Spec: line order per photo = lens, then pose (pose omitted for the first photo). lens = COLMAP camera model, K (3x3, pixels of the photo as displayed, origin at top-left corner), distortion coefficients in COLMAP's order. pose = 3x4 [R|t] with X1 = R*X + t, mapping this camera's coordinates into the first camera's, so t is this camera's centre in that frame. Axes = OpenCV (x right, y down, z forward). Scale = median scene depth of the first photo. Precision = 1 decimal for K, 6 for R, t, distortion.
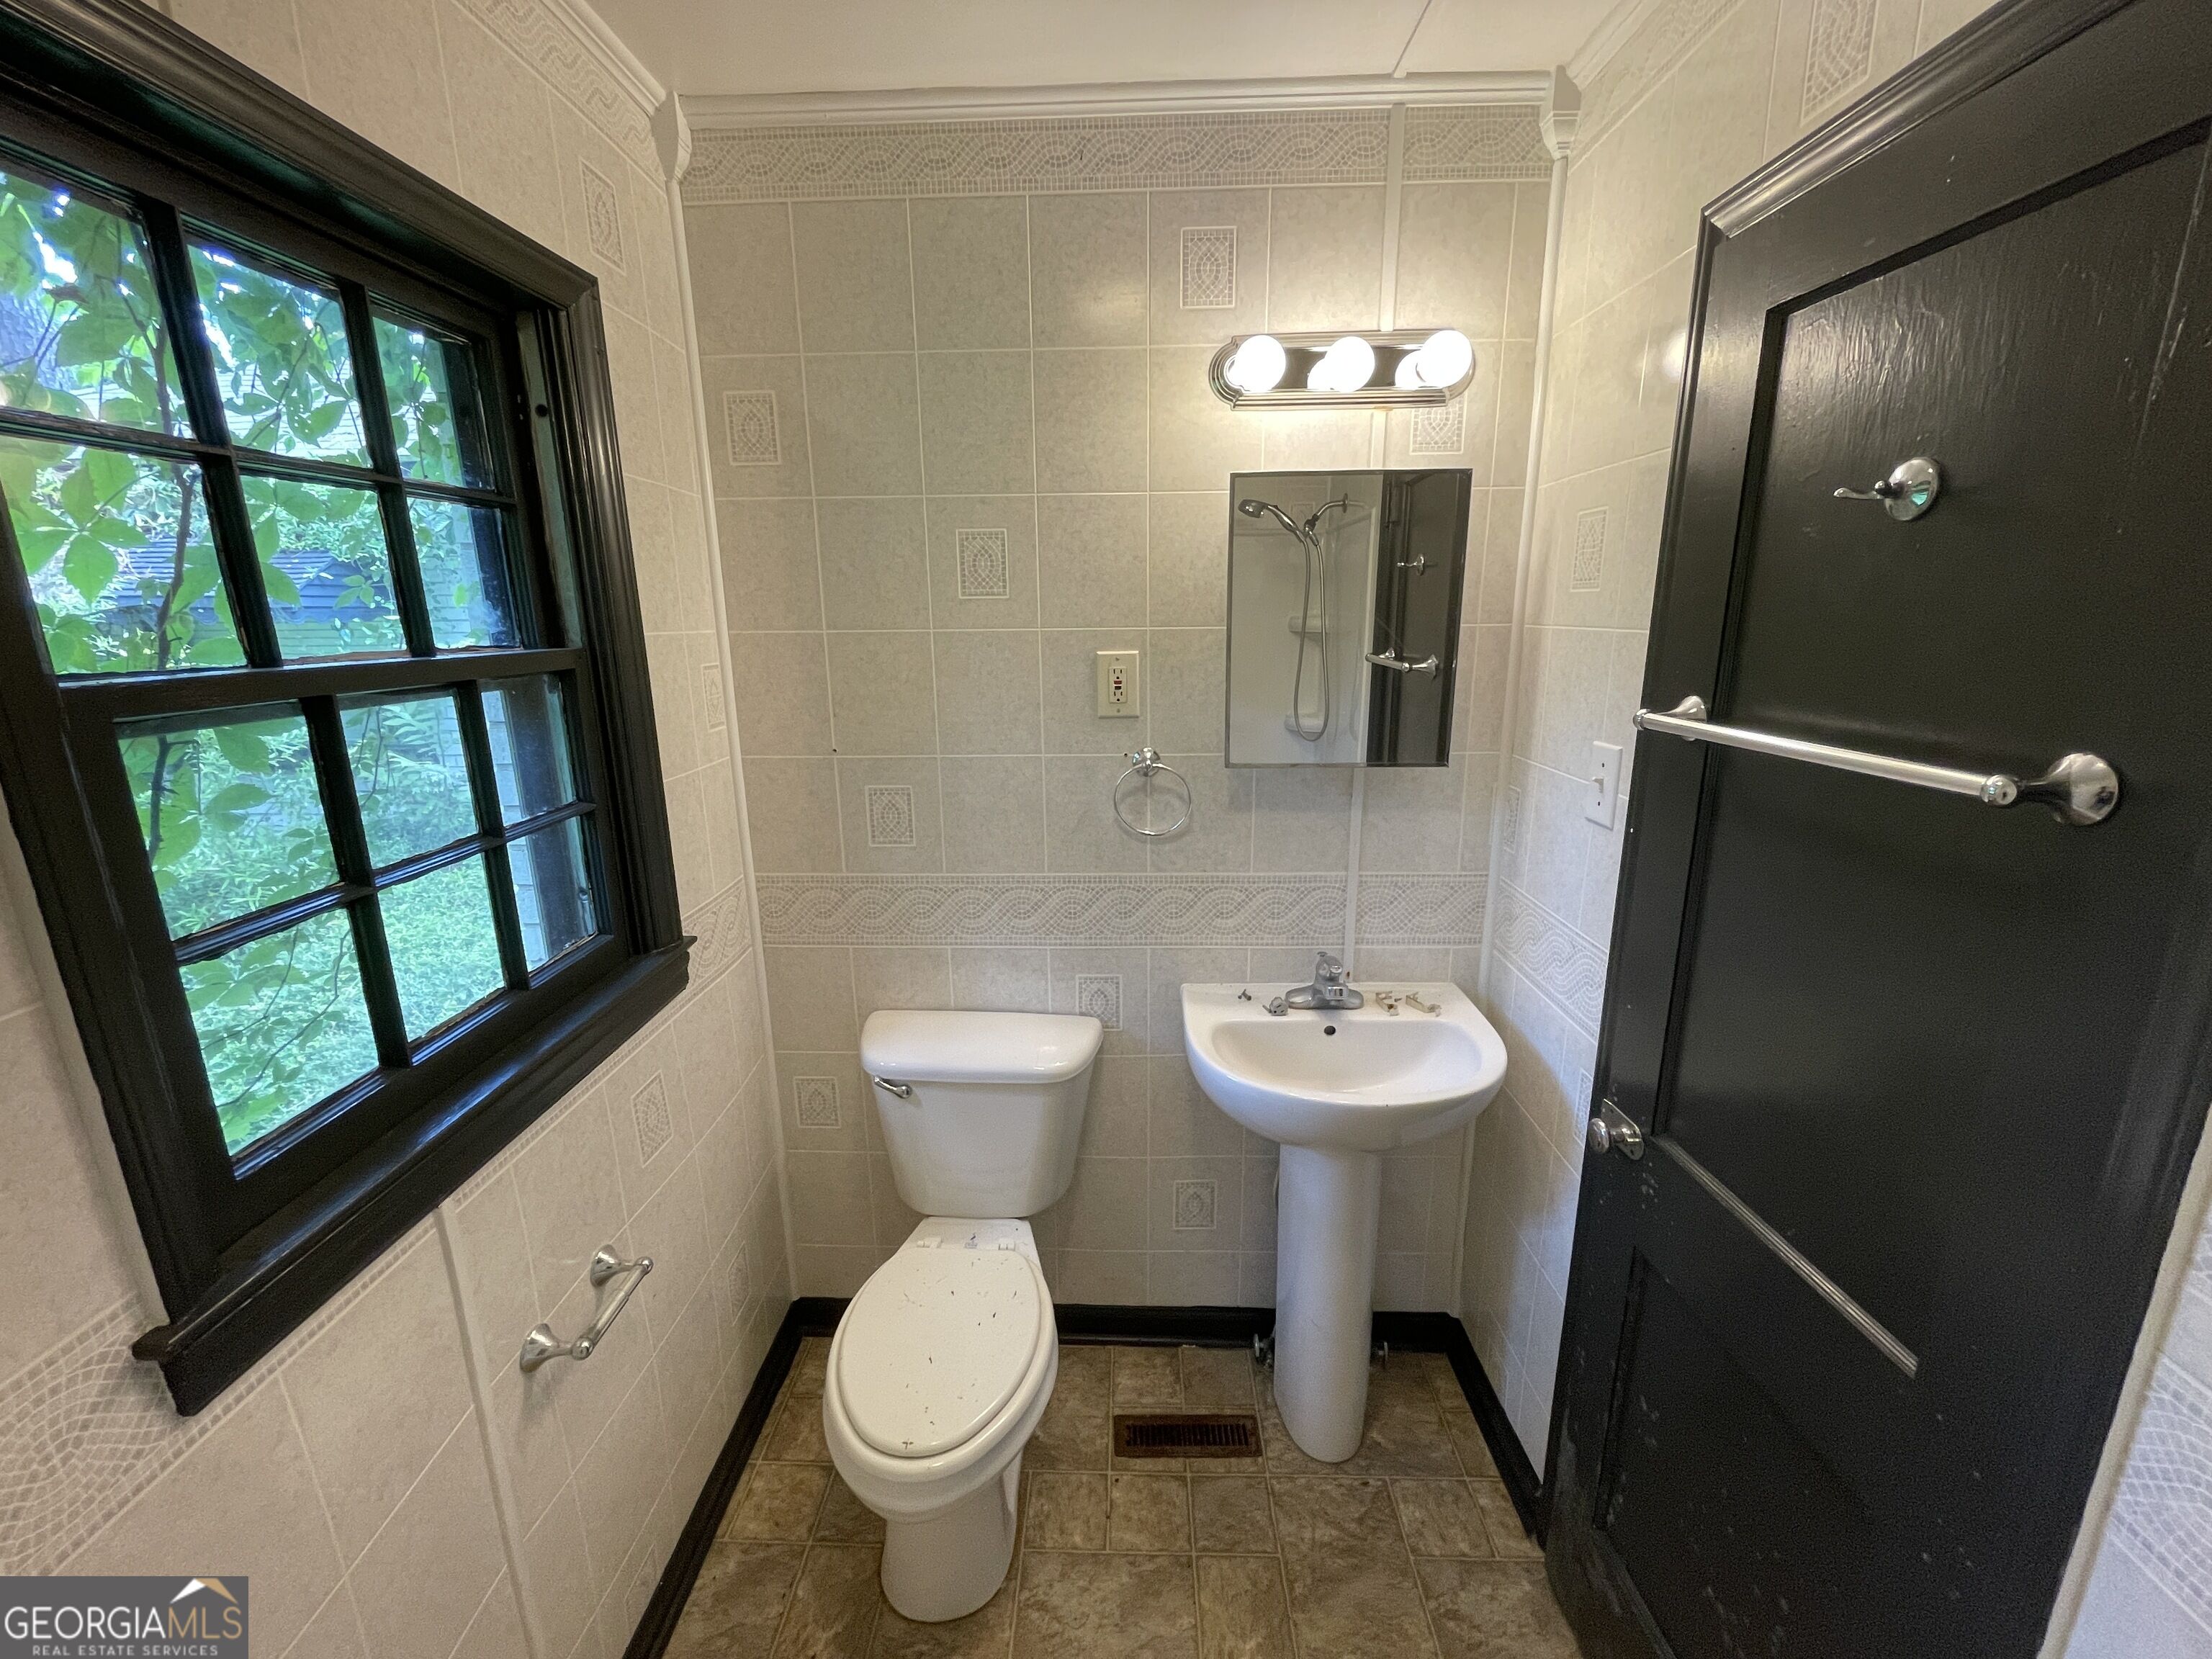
lens RADIAL K [[903.0, 0, 1098.8], [0, 903.0, 822.4], [0, 0, 1]] dist [-0.002768, -0.000475]
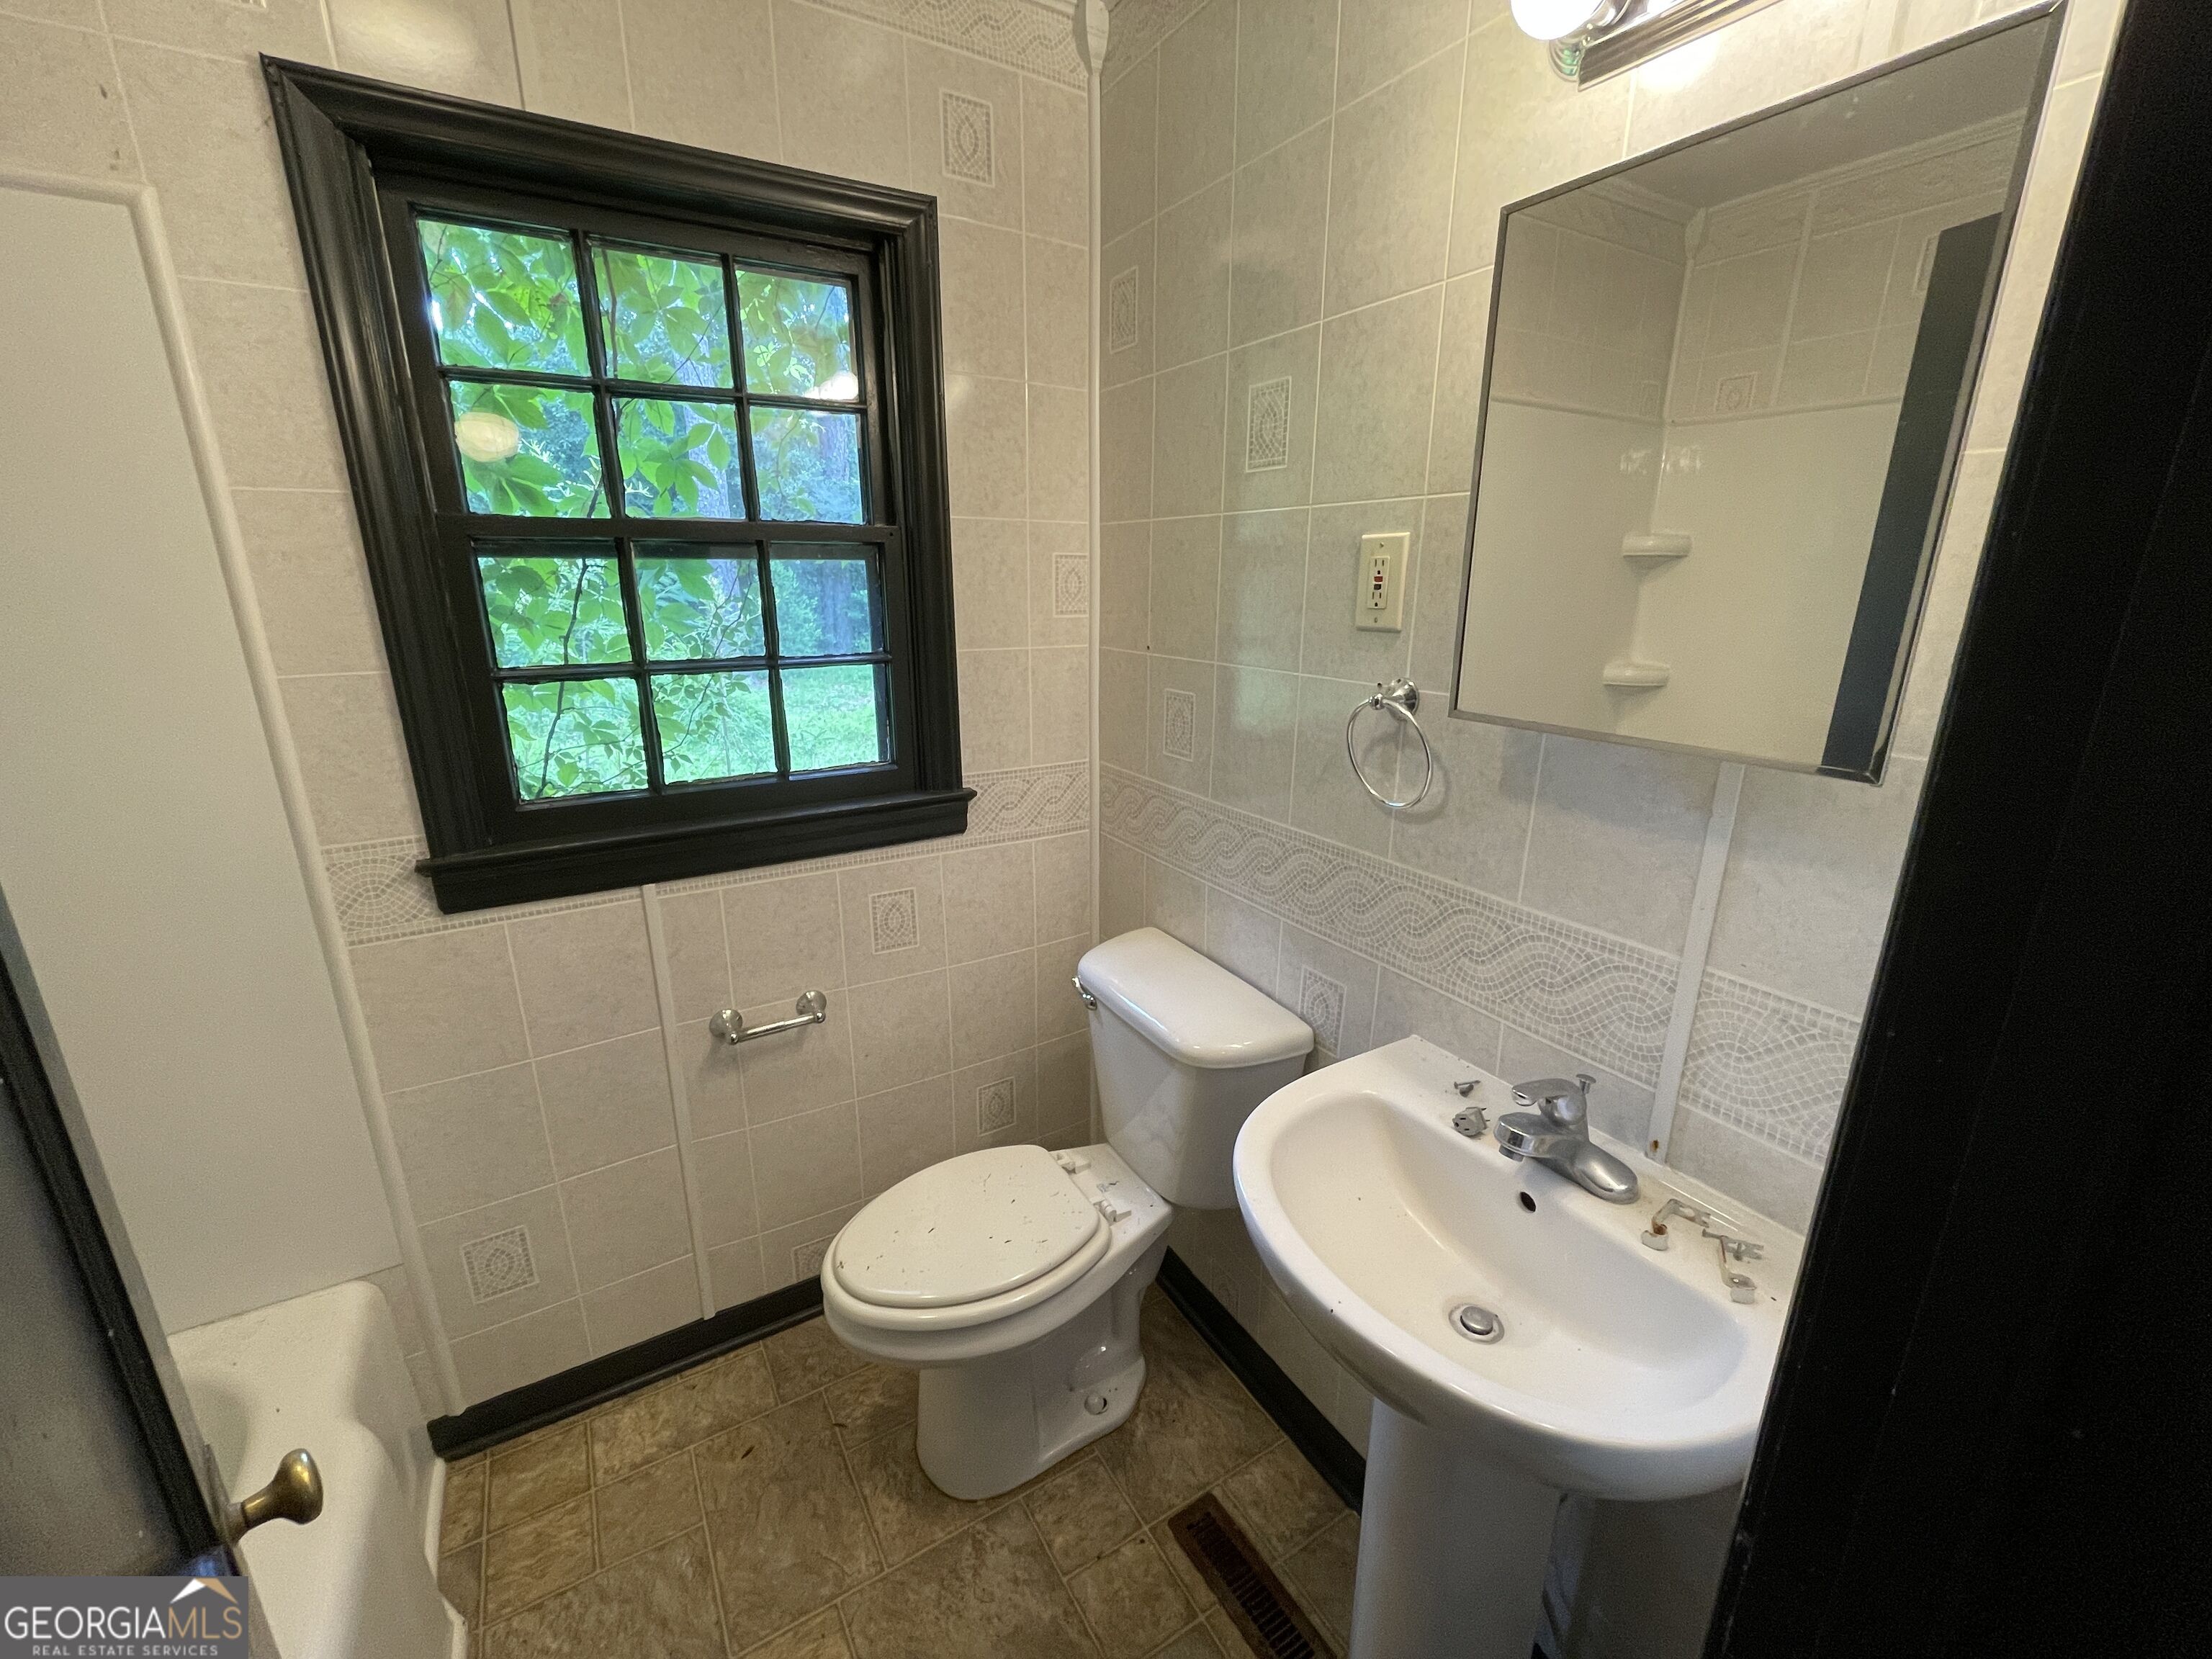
lens RADIAL K [[903.0, 0, 1112.8], [0, 903.0, 824.4], [0, 0, 1]] dist [-0.002768, -0.000475]
pose [[0.545916, 0.236331, -0.803818, 0.515559], [-0.199313, 0.968483, 0.149380, -0.033592], [0.813788, 0.078663, 0.575814, 0.439711]]
